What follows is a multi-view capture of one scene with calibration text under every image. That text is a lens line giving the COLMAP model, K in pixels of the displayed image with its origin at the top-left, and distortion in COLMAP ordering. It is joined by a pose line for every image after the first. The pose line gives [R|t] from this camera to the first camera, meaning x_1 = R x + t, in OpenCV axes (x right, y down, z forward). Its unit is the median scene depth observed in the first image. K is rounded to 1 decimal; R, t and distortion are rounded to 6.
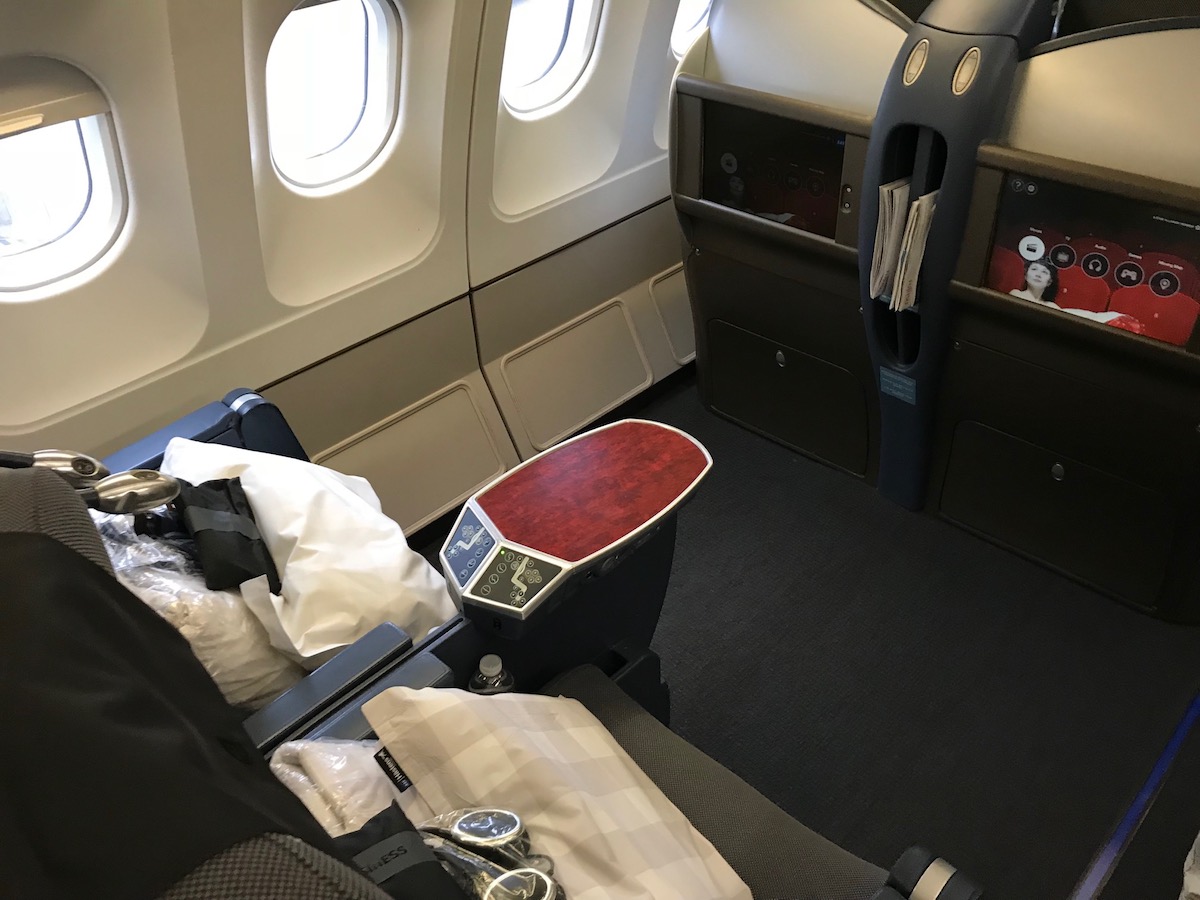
lens RADIAL K [[993.8, 0, 628.3], [0, 993.8, 452.0], [0, 0, 1]] dist [0.009902, 0.003223]
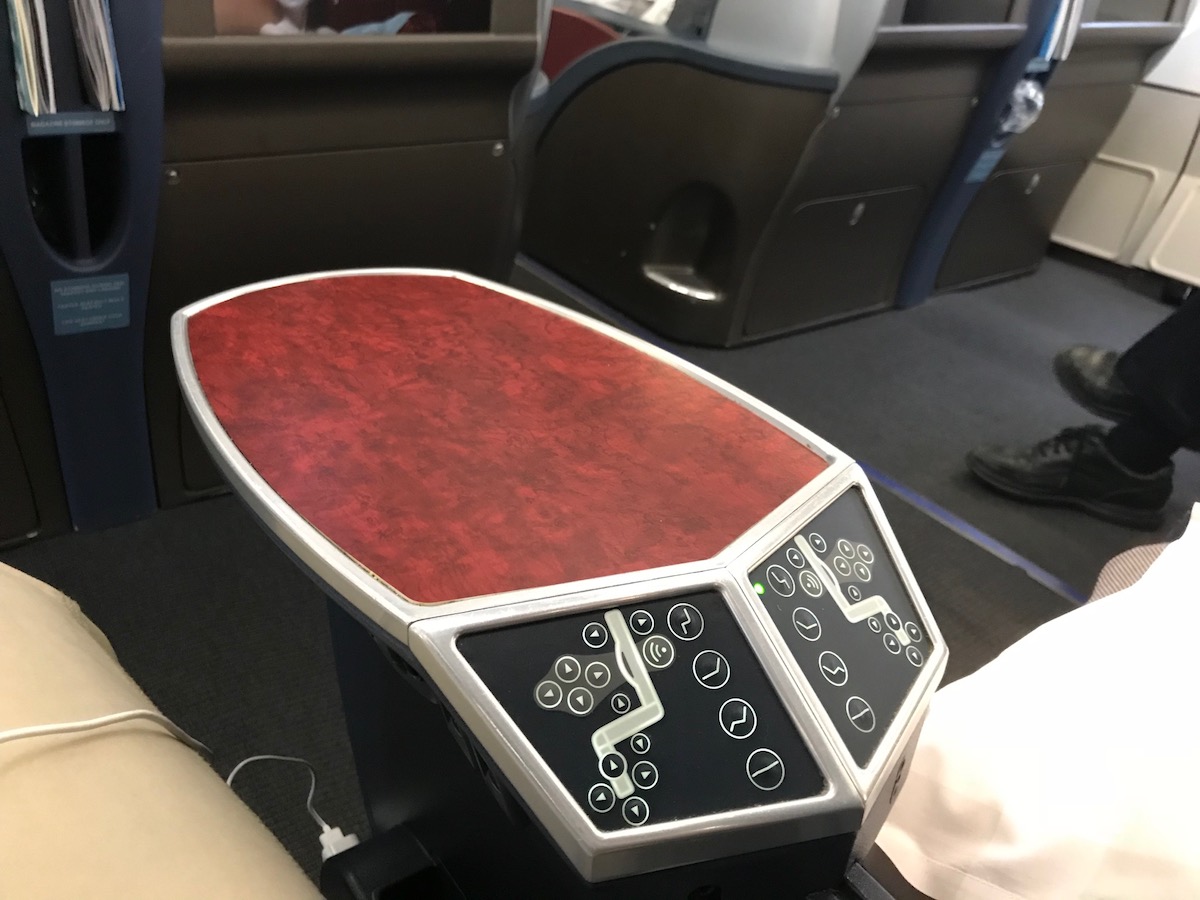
lens RADIAL K [[993.8, 0, 628.3], [0, 993.8, 452.0], [0, 0, 1]] dist [0.009902, 0.003223]
pose [[0.158713, -0.440249, 0.883737, -0.264639], [0.514316, 0.800914, 0.306621, -0.019726], [-0.842787, 0.405855, 0.353542, 0.700984]]
